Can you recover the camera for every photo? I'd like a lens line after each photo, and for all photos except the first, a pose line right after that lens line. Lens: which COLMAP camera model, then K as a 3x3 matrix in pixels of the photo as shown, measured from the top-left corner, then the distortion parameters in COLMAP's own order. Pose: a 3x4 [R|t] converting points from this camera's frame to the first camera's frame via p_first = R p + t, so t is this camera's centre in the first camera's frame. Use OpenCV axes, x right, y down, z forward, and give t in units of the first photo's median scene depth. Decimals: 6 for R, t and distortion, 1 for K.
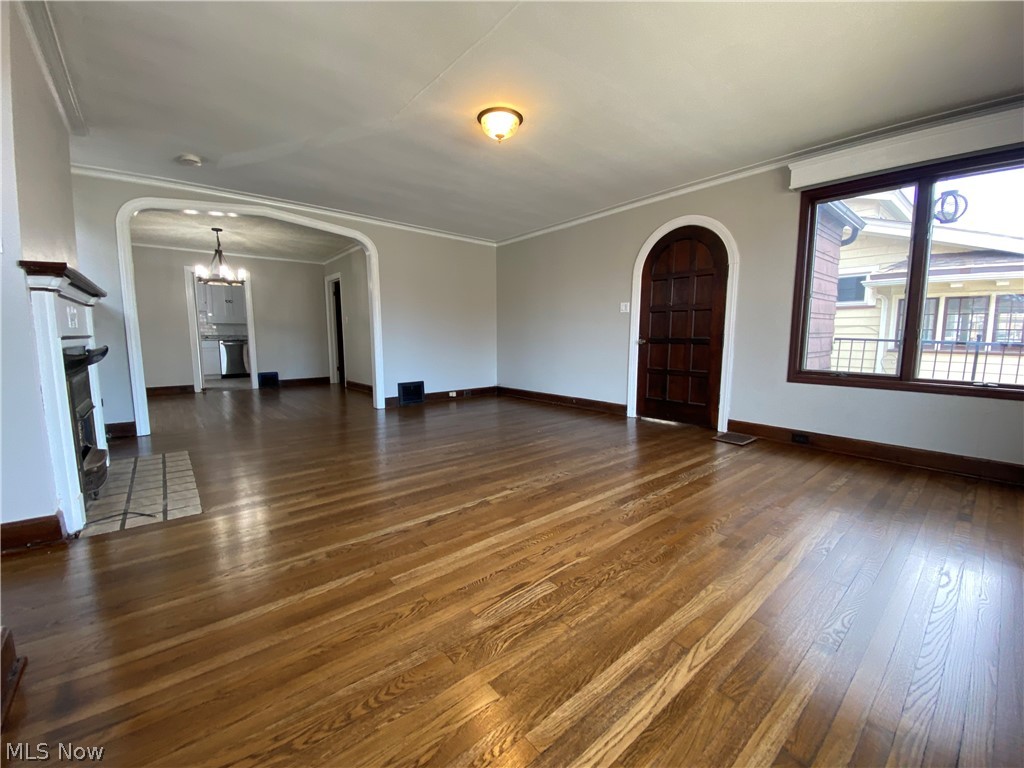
lens RADIAL K [[414.5, 0, 510.7], [0, 414.5, 387.5], [0, 0, 1]] dist [0.012167, -0.015413]
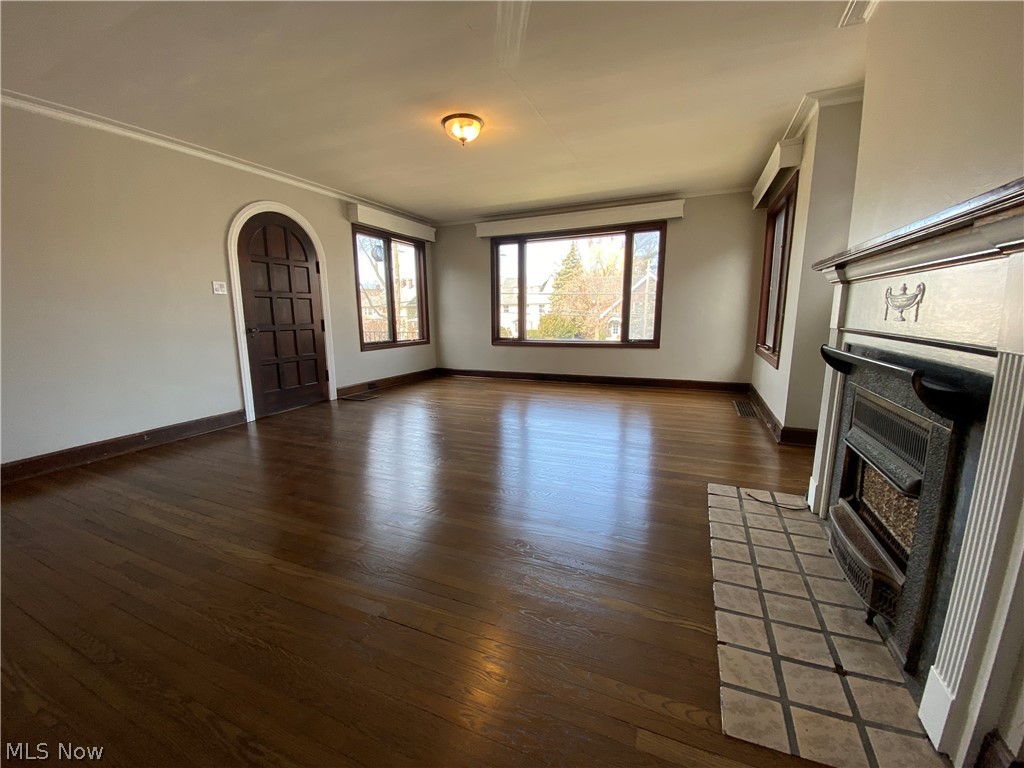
lens RADIAL K [[414.5, 0, 506.7], [0, 414.5, 386.1], [0, 0, 1]] dist [0.012167, -0.015413]
pose [[-0.437398, -0.151947, 0.886338, -0.945794], [0.118387, 0.967314, 0.224252, -0.175804], [-0.891441, 0.203018, -0.405112, 1.223179]]
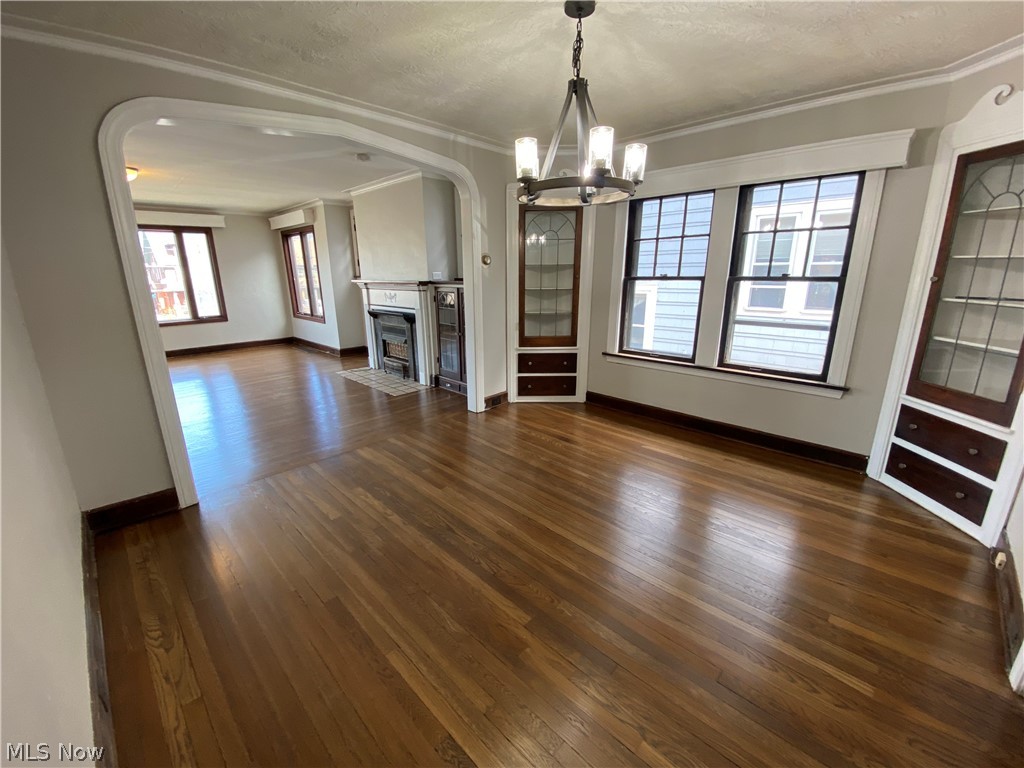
lens RADIAL K [[414.5, 0, 511.3], [0, 414.5, 385.0], [0, 0, 1]] dist [0.012167, -0.015413]
pose [[-0.995424, 0.032686, -0.089793, -1.047101], [-0.003124, 0.928046, 0.372453, -0.396450], [0.095506, 0.371029, -0.923697, 2.312548]]
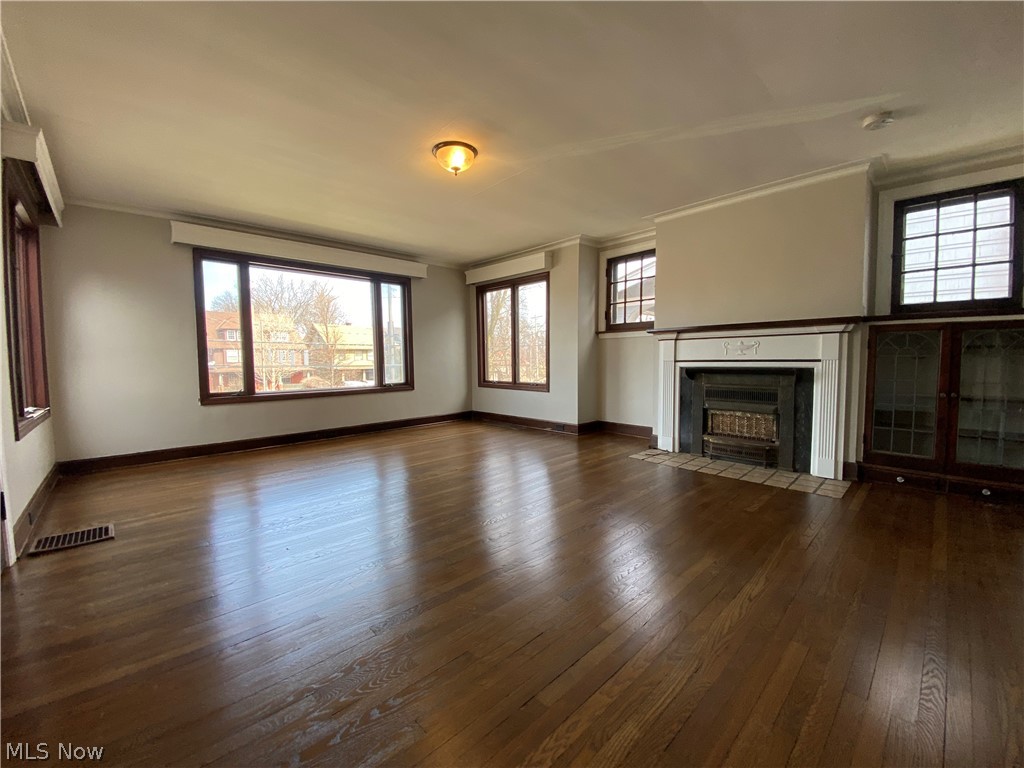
lens RADIAL K [[414.5, 0, 509.5], [0, 414.5, 382.7], [0, 0, 1]] dist [0.012167, -0.015413]
pose [[-0.997591, 0.014258, -0.067891, -0.055434], [0.002213, 0.984694, 0.174280, -0.221773], [0.069336, 0.173710, -0.982353, 1.750624]]
